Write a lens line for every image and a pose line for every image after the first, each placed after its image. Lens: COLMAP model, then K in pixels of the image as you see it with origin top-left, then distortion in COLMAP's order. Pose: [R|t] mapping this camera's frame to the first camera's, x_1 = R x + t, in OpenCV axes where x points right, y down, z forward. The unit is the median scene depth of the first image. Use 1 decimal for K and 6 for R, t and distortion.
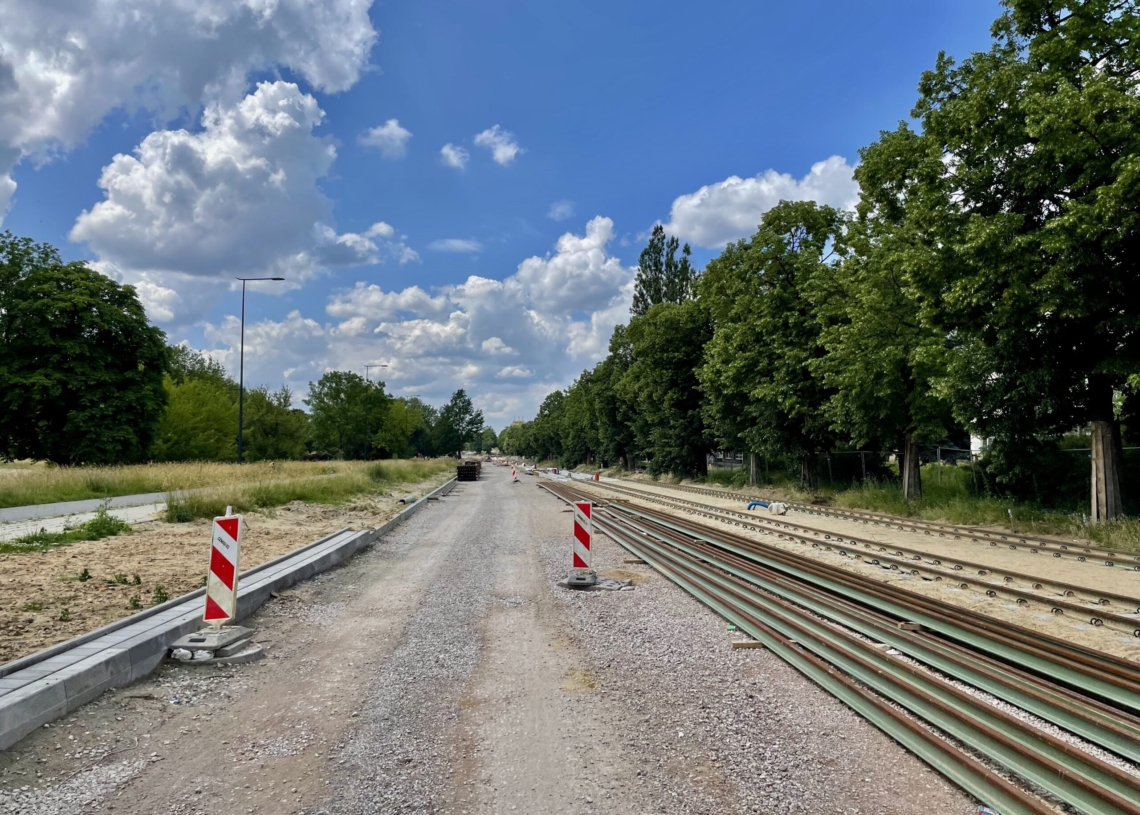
lens RADIAL K [[865.8, 0, 570.0], [0, 865.8, 407.5], [0, 0, 1]] dist [0.043750, -0.070786]
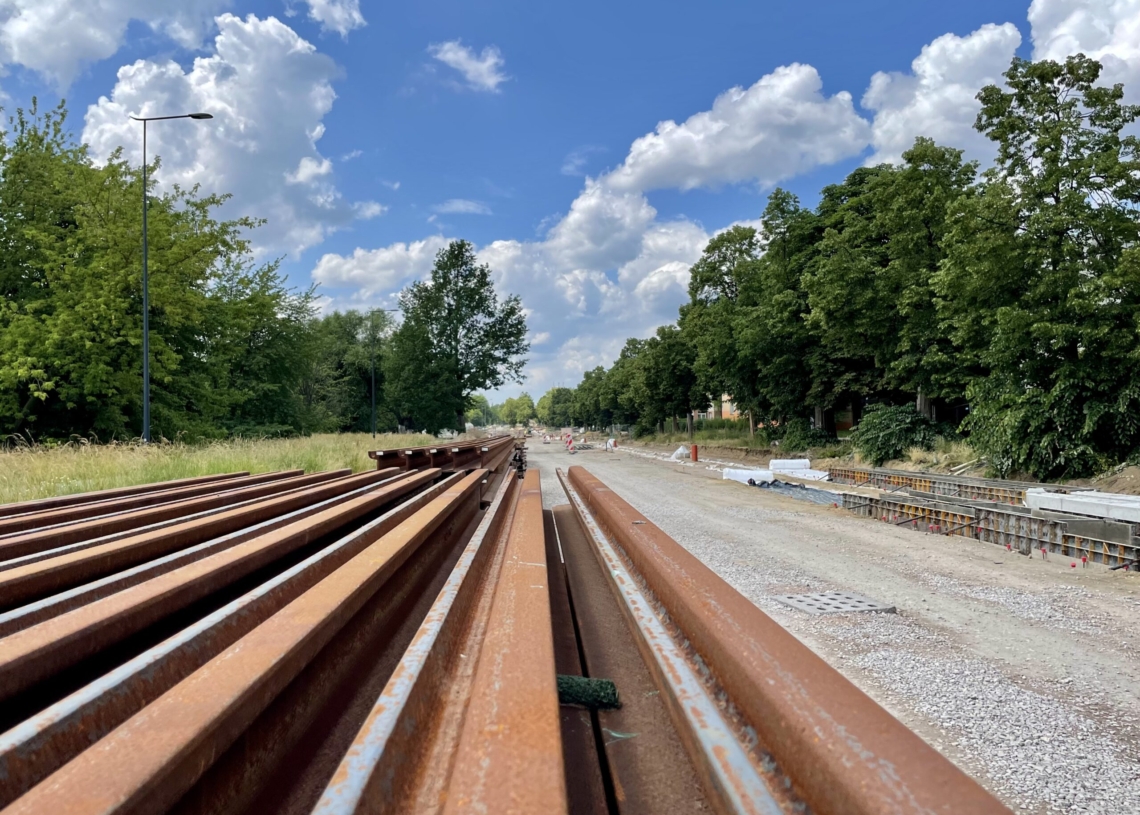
lens RADIAL K [[881.2, 0, 566.7], [0, 881.2, 399.8], [0, 0, 1]] dist [0.106177, -0.122641]
pose [[0.998679, -0.028041, -0.043061, -0.118119], [0.029010, 0.999336, 0.022045, 0.066827], [0.042414, -0.023265, 0.998829, 1.111028]]
